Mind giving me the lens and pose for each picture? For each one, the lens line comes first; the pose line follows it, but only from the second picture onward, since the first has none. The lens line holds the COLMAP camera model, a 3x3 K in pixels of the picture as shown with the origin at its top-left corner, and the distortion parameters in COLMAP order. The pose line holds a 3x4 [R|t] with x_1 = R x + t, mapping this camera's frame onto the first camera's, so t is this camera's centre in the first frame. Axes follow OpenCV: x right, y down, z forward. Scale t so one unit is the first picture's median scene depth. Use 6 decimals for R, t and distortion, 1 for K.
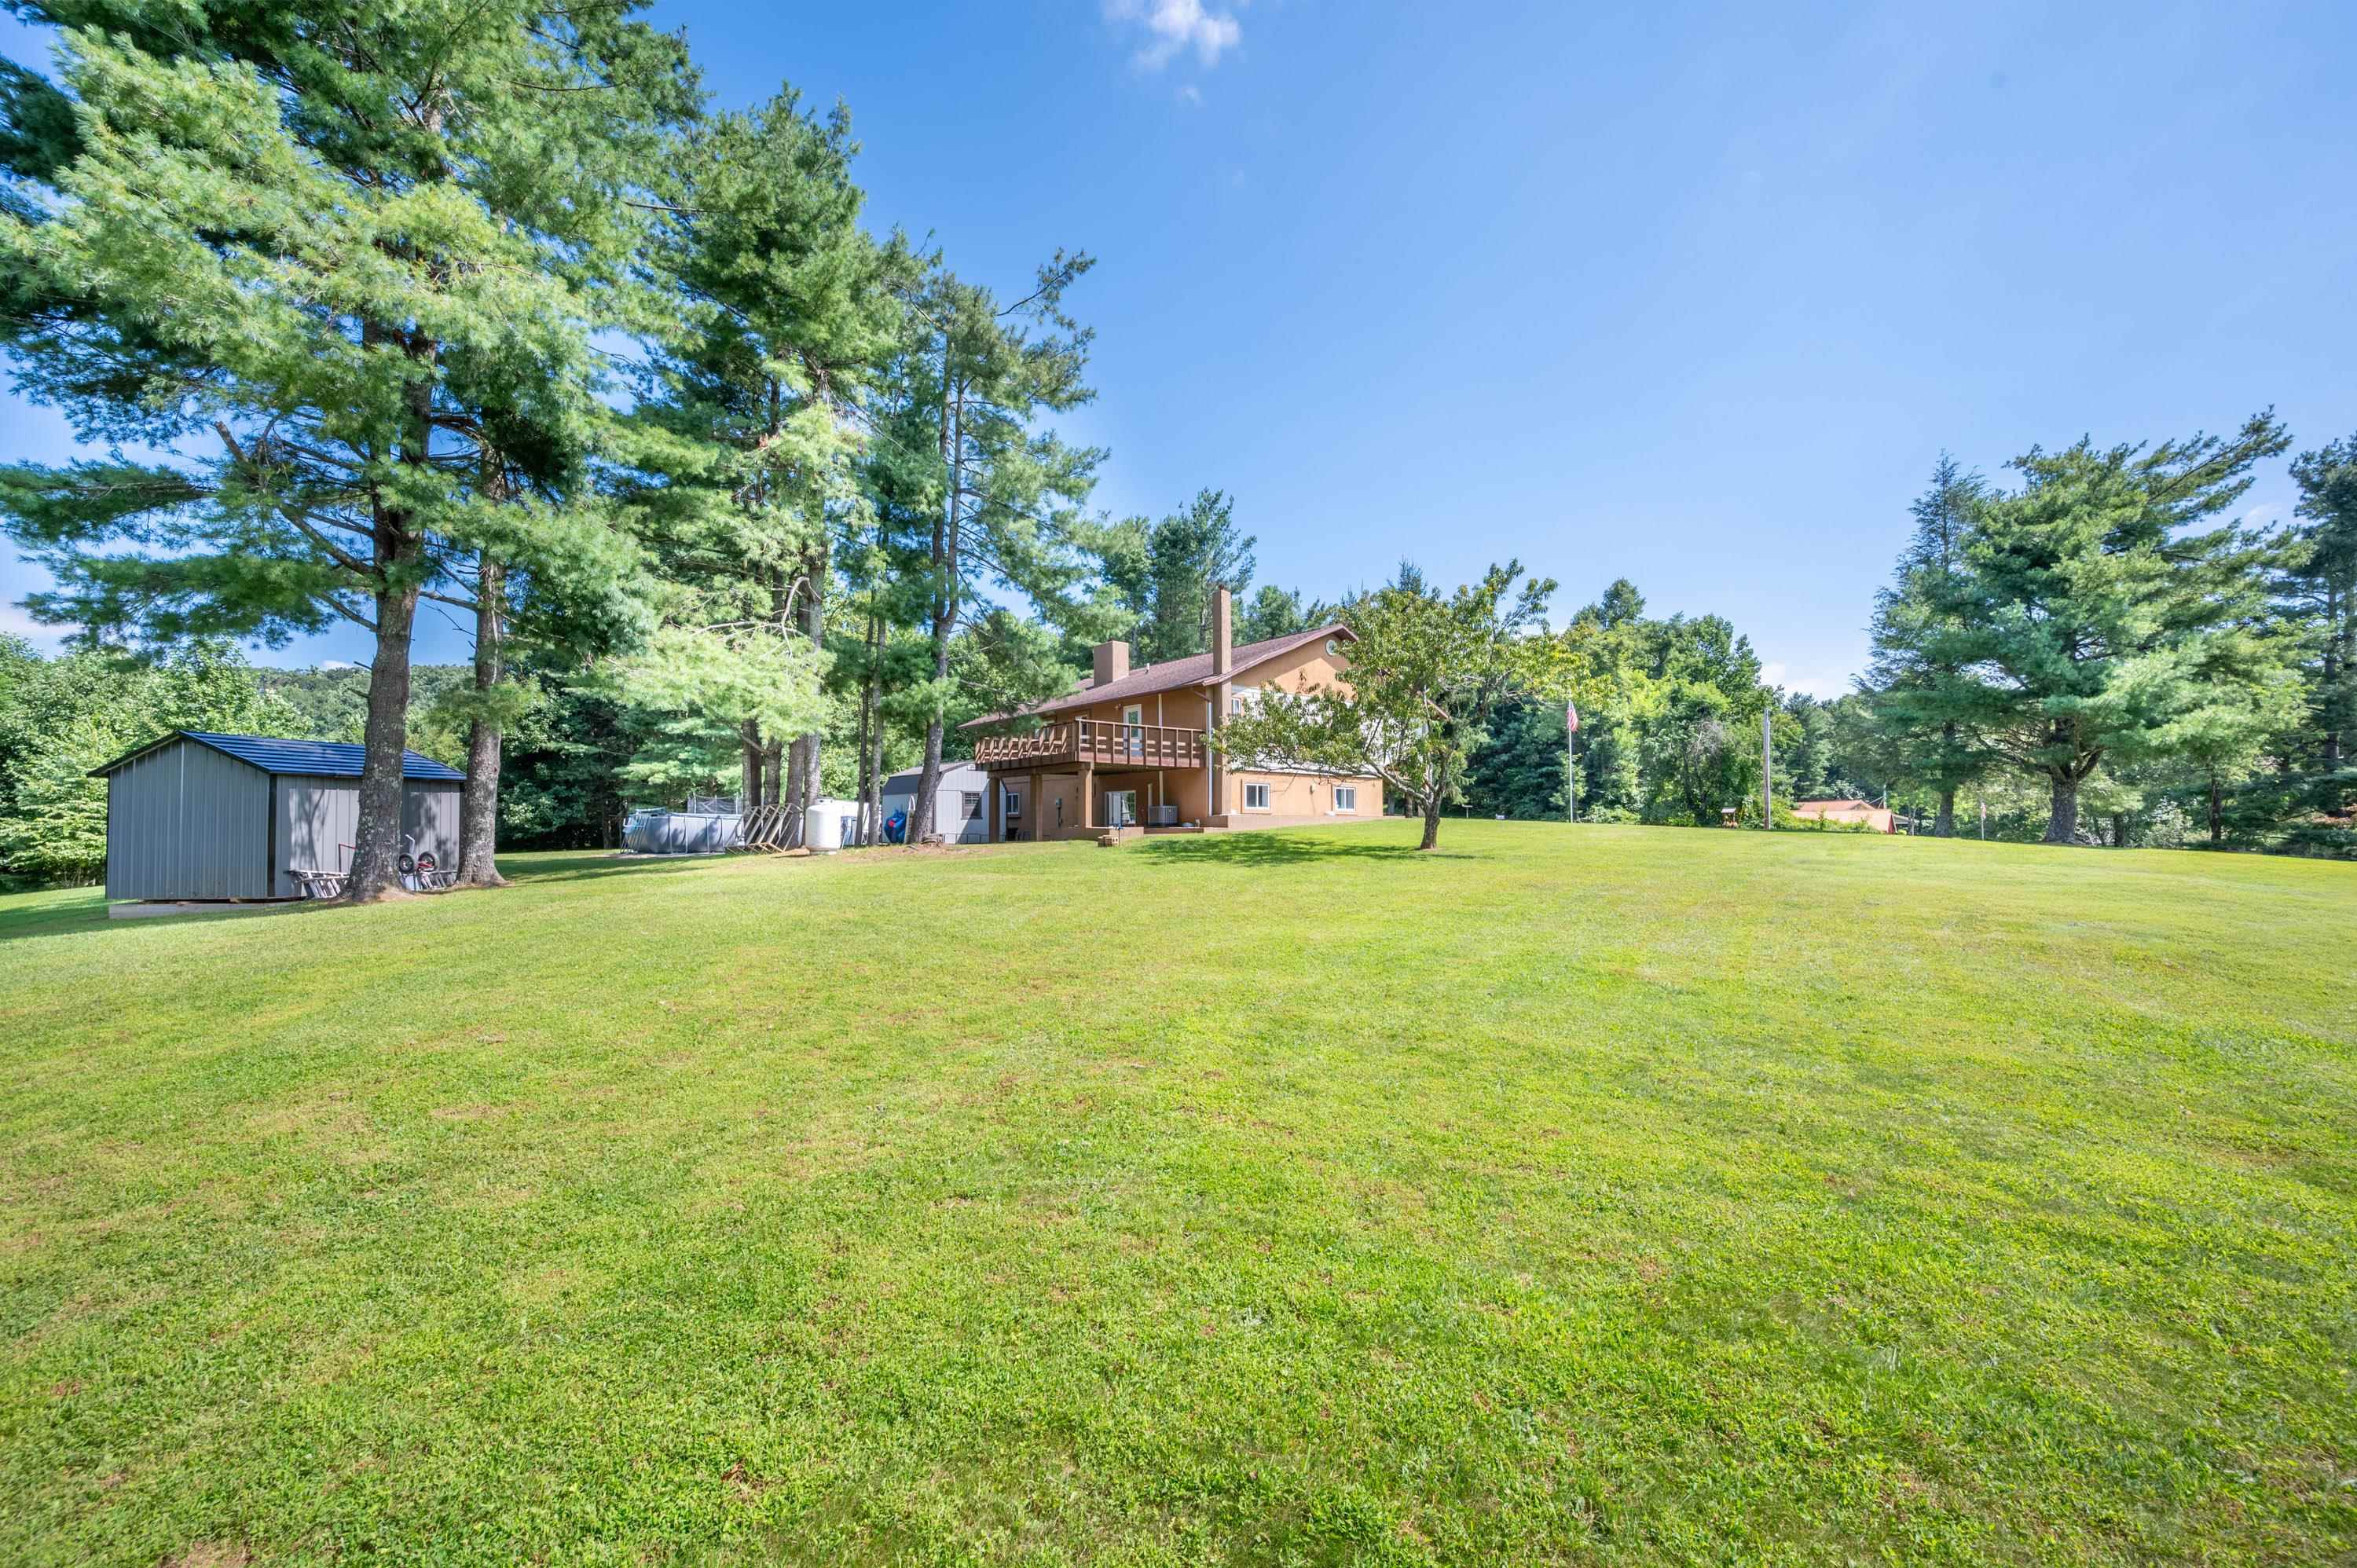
lens RADIAL K [[928.0, 0, 1188.6], [0, 928.0, 787.5], [0, 0, 1]] dist [-0.001278, -0.000255]
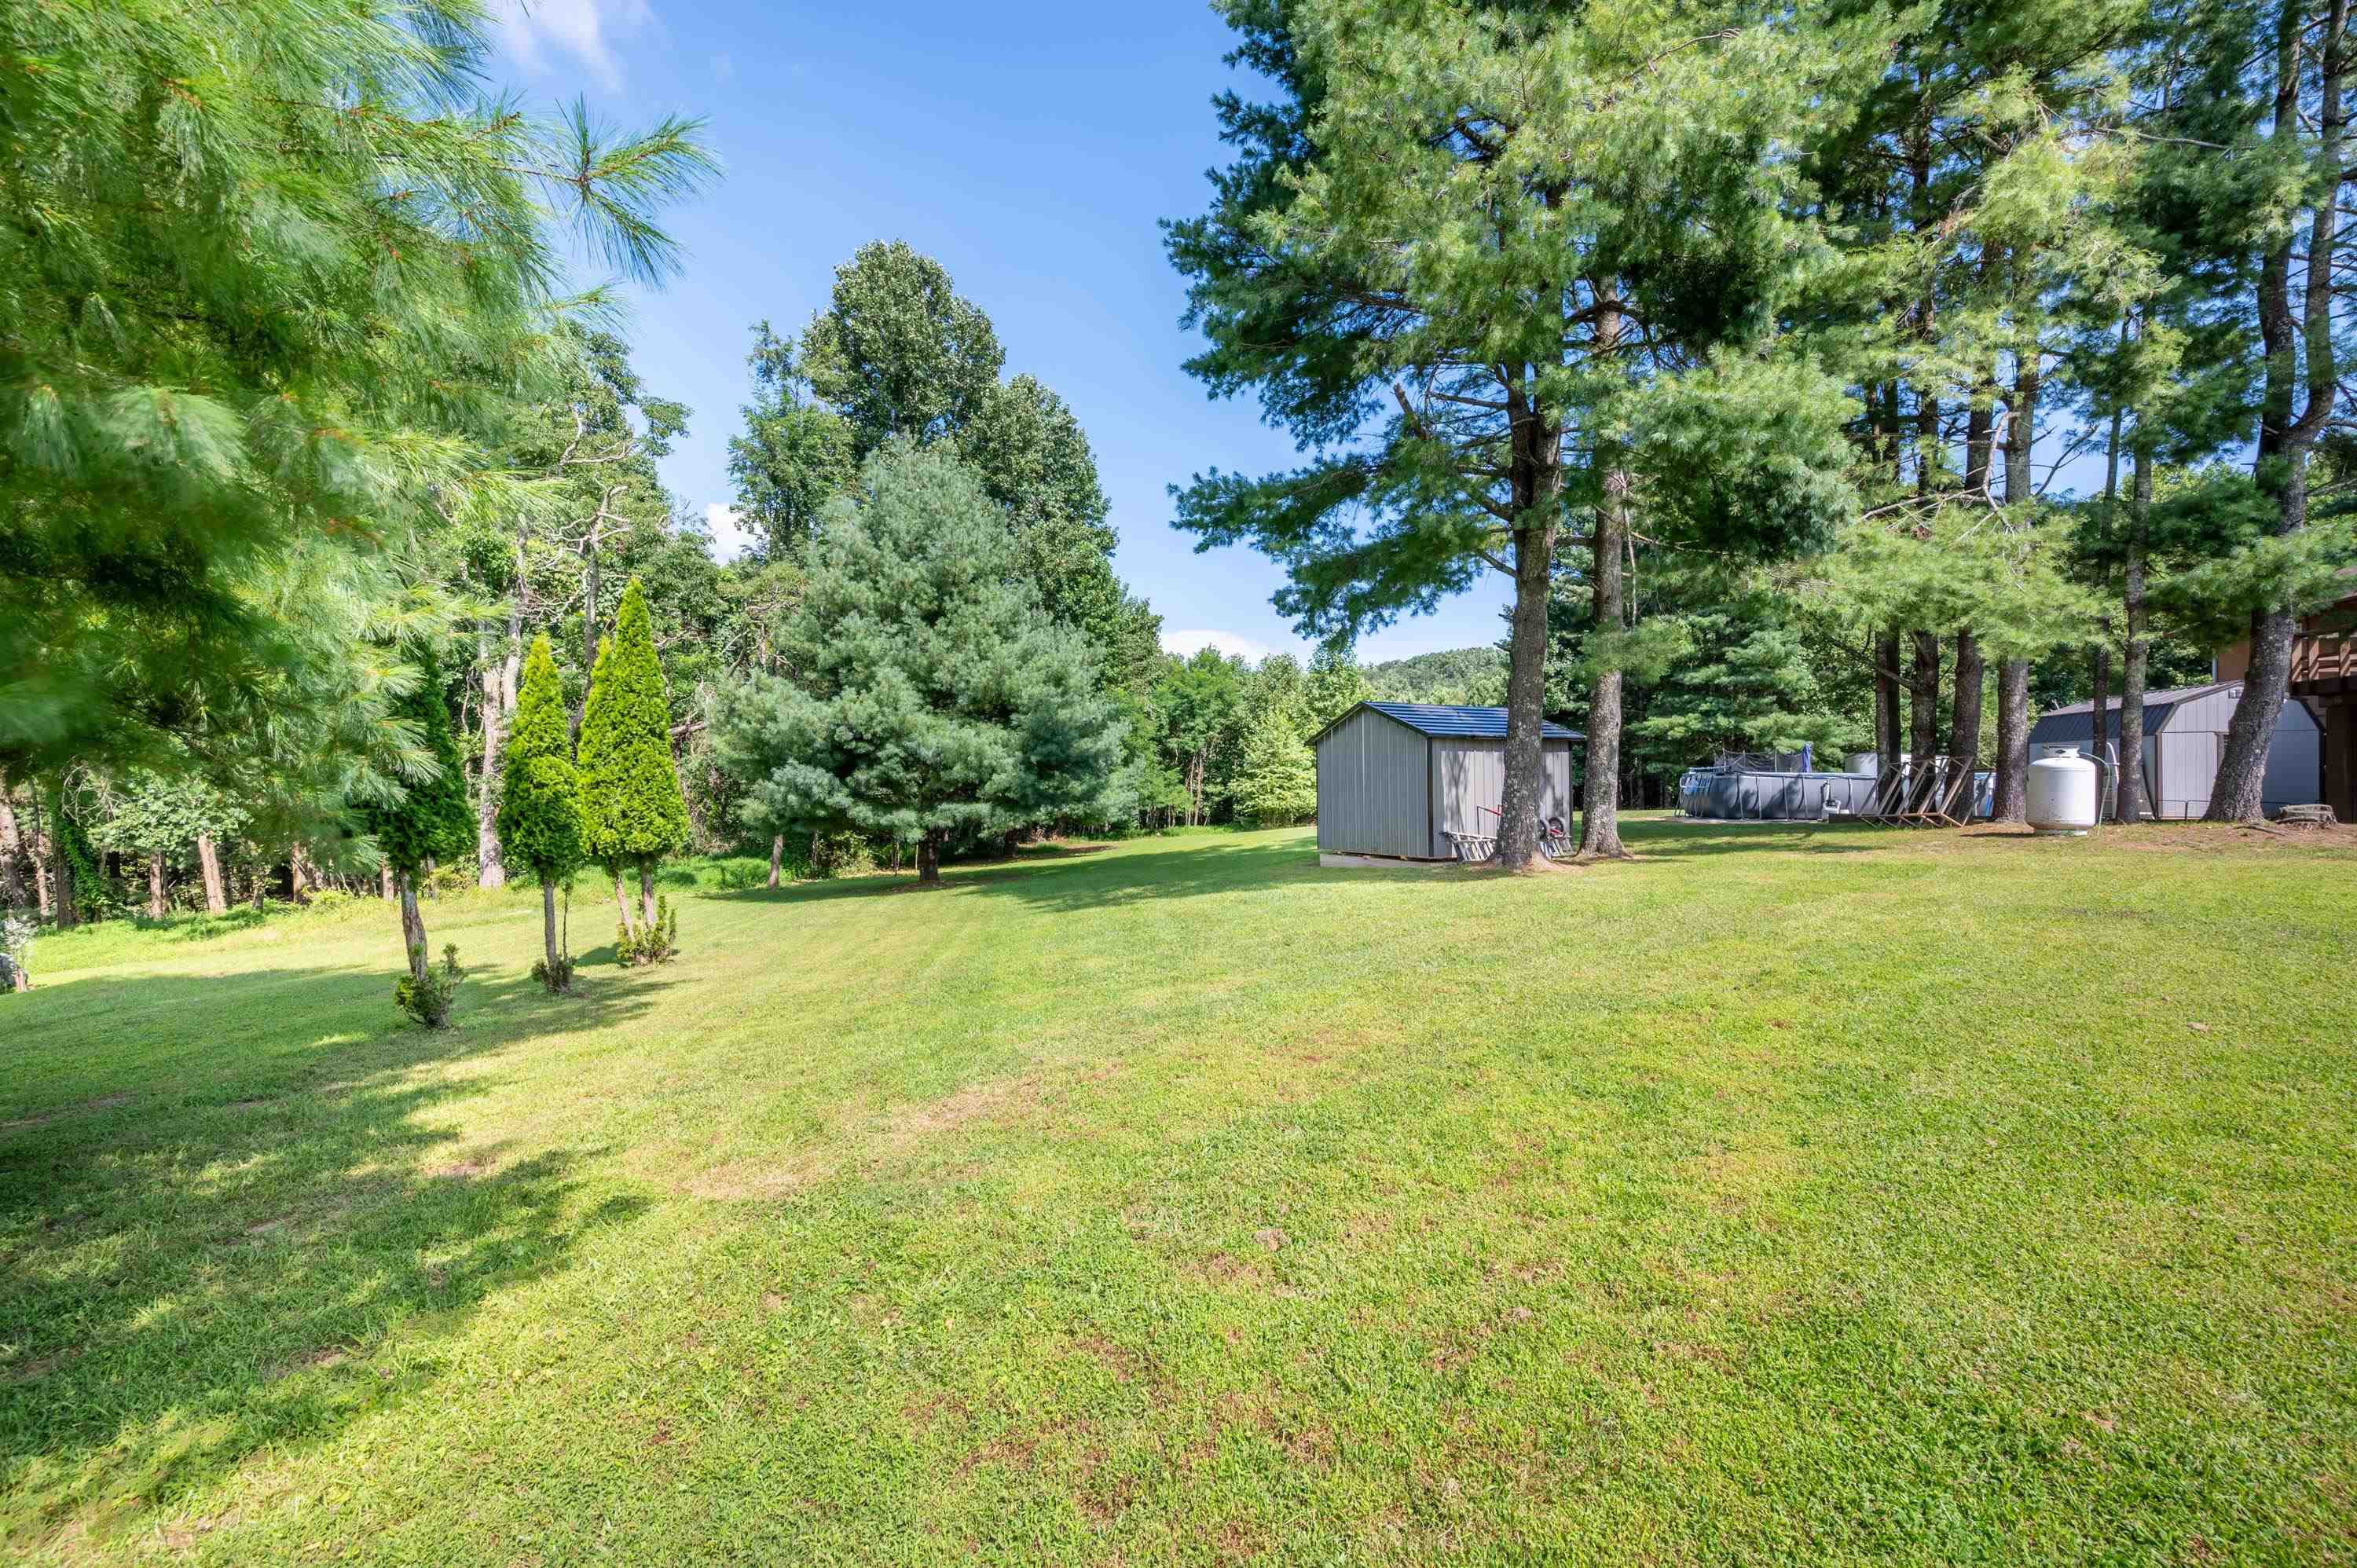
lens RADIAL K [[928.0, 0, 1185.3], [0, 928.0, 777.7], [0, 0, 1]] dist [-0.001278, -0.000255]
pose [[0.578511, -0.002344, -0.815671, -0.249898], [0.031934, 0.999294, 0.019778, 0.000706], [0.815049, -0.037489, 0.578178, 0.150340]]
